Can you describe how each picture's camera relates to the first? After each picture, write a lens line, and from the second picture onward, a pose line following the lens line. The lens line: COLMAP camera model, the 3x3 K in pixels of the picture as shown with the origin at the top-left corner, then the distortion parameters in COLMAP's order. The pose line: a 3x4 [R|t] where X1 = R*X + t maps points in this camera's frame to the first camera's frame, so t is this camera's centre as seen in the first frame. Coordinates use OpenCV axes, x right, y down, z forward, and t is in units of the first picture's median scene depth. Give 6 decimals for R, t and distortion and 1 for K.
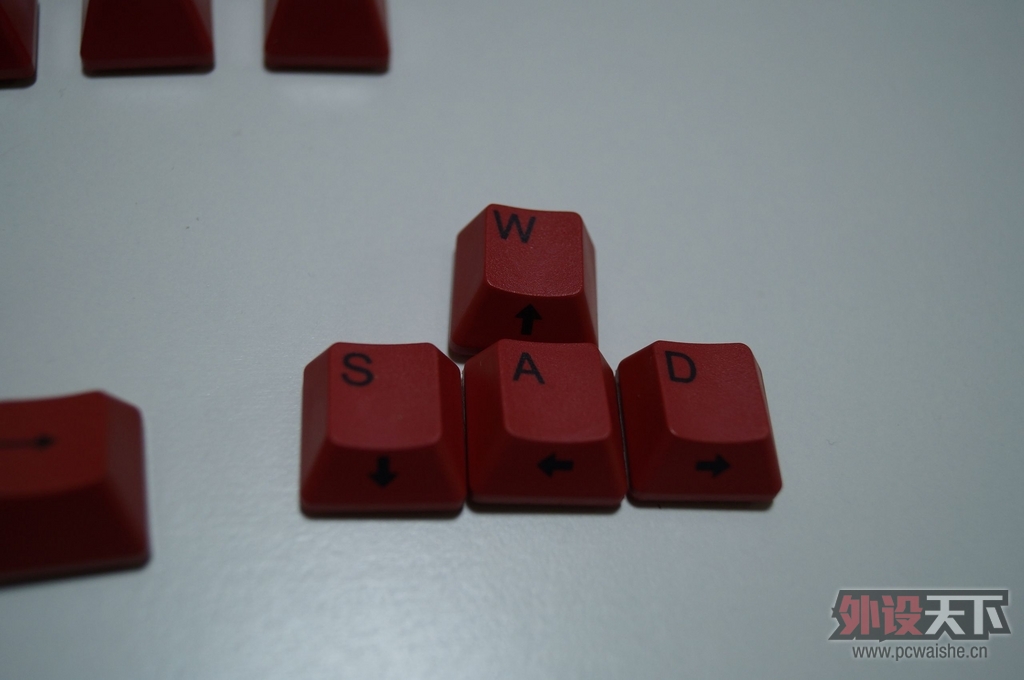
lens RADIAL K [[1172.3, 0, 512.6], [0, 1172.3, 339.8], [0, 0, 1]] dist [-0.046409, 0.000000]
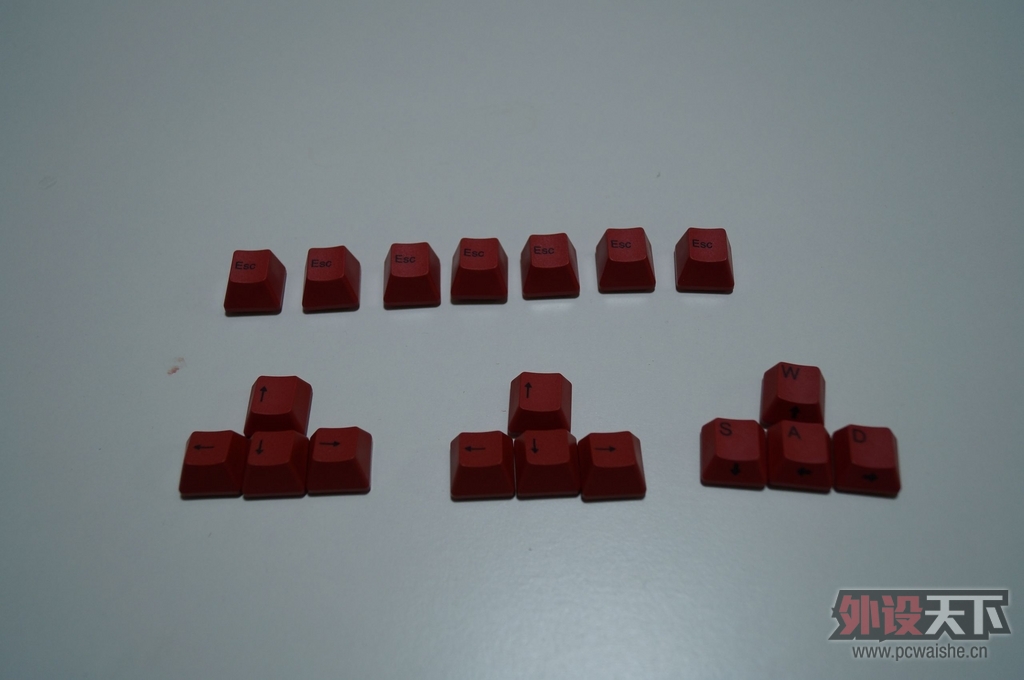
lens RADIAL K [[1078.3, 0, 511.3], [0, 1078.3, 335.6], [0, 0, 1]] dist [-0.025476, 0.000000]
pose [[0.972767, 0.043363, -0.227695, -0.058555], [-0.053948, 0.997723, -0.040470, -0.054791], [0.225421, 0.051652, 0.972891, -1.332688]]
